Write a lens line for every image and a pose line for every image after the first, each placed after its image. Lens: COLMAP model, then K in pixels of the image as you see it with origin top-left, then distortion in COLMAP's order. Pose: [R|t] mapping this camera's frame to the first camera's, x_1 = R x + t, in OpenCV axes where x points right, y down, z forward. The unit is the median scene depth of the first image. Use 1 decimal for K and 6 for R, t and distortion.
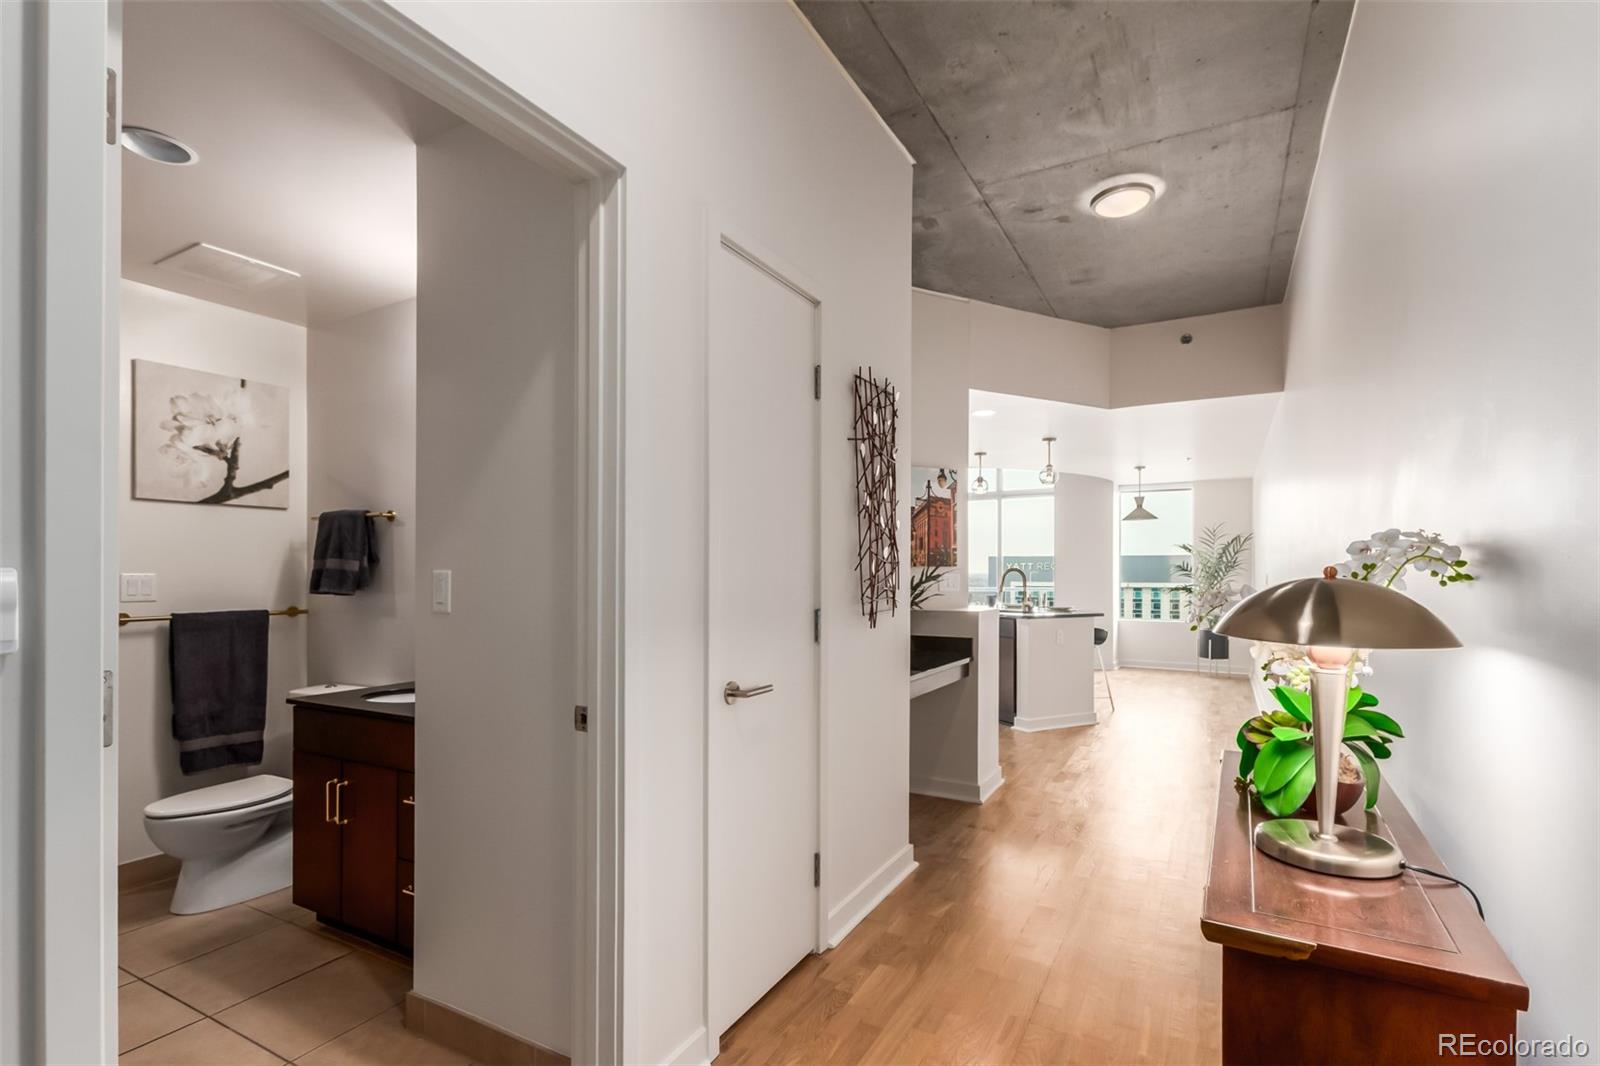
lens RADIAL K [[757.9, 0, 799.6], [0, 757.9, 570.5], [0, 0, 1]] dist [0.011907, -0.000397]
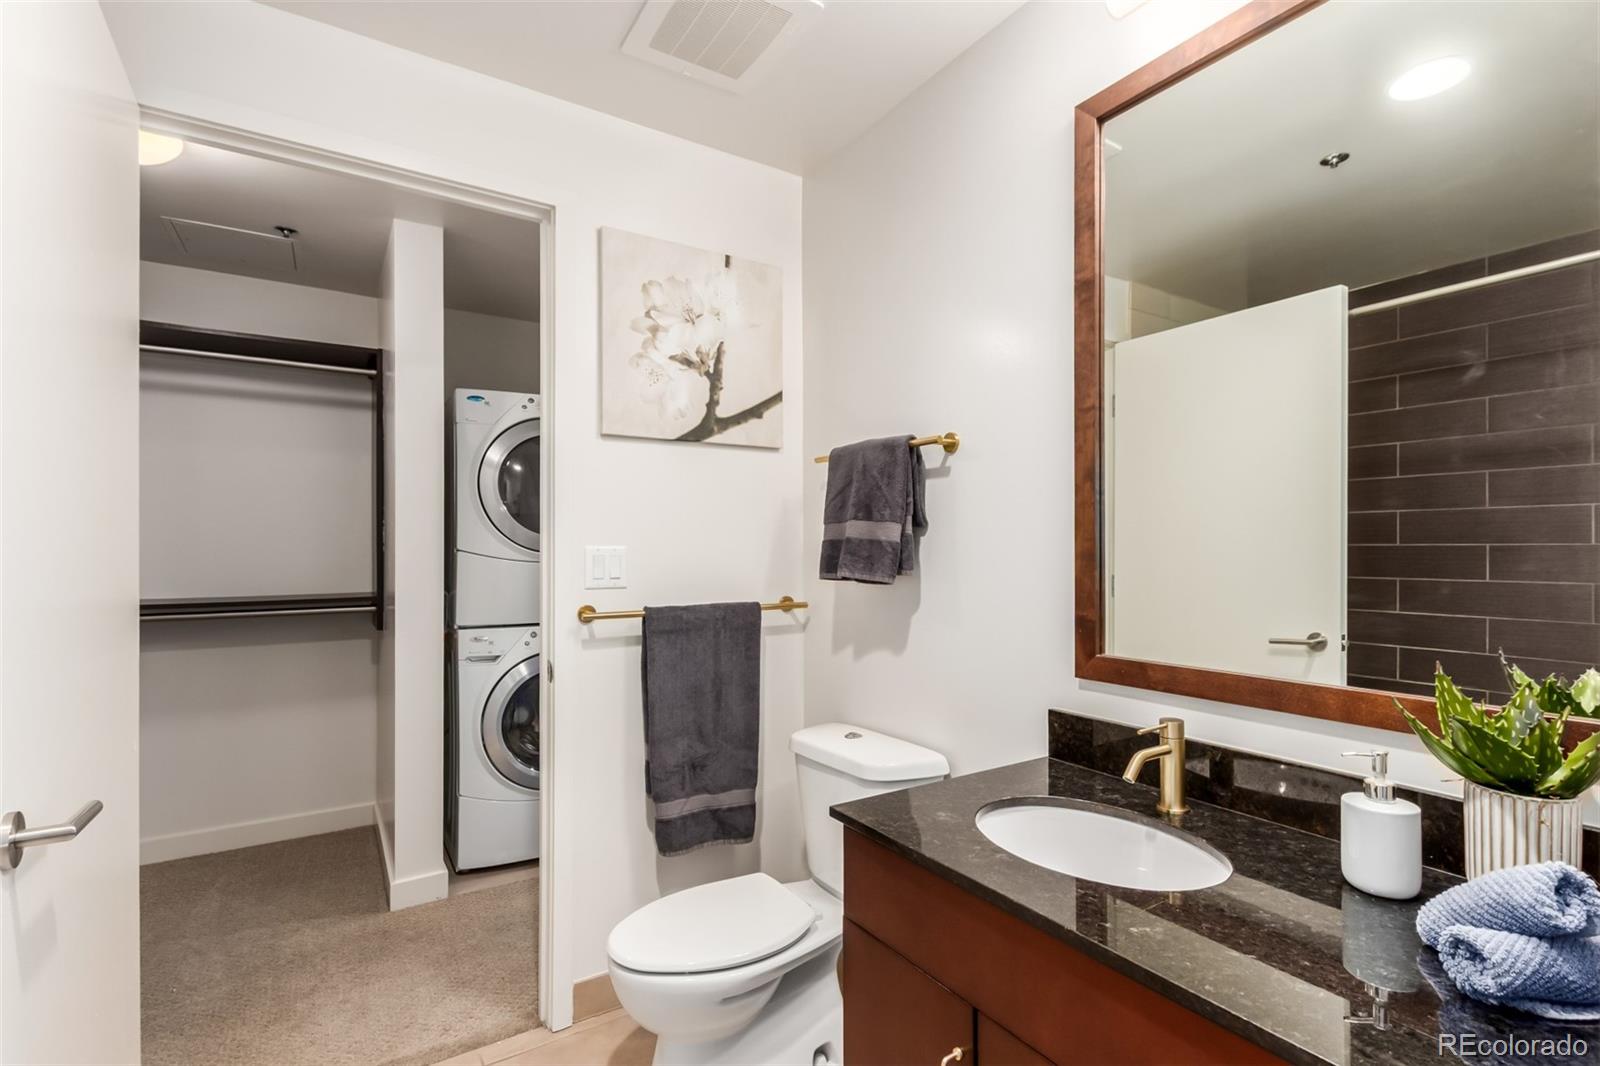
lens RADIAL K [[738.9, 0, 801.6], [0, 738.9, 542.9], [0, 0, 1]] dist [0.008630, 0.000055]
pose [[0.885907, -0.004664, -0.463840, -0.384403], [0.003260, 0.999987, -0.003829, 0.003520], [0.463852, 0.001880, 0.885911, 0.471422]]
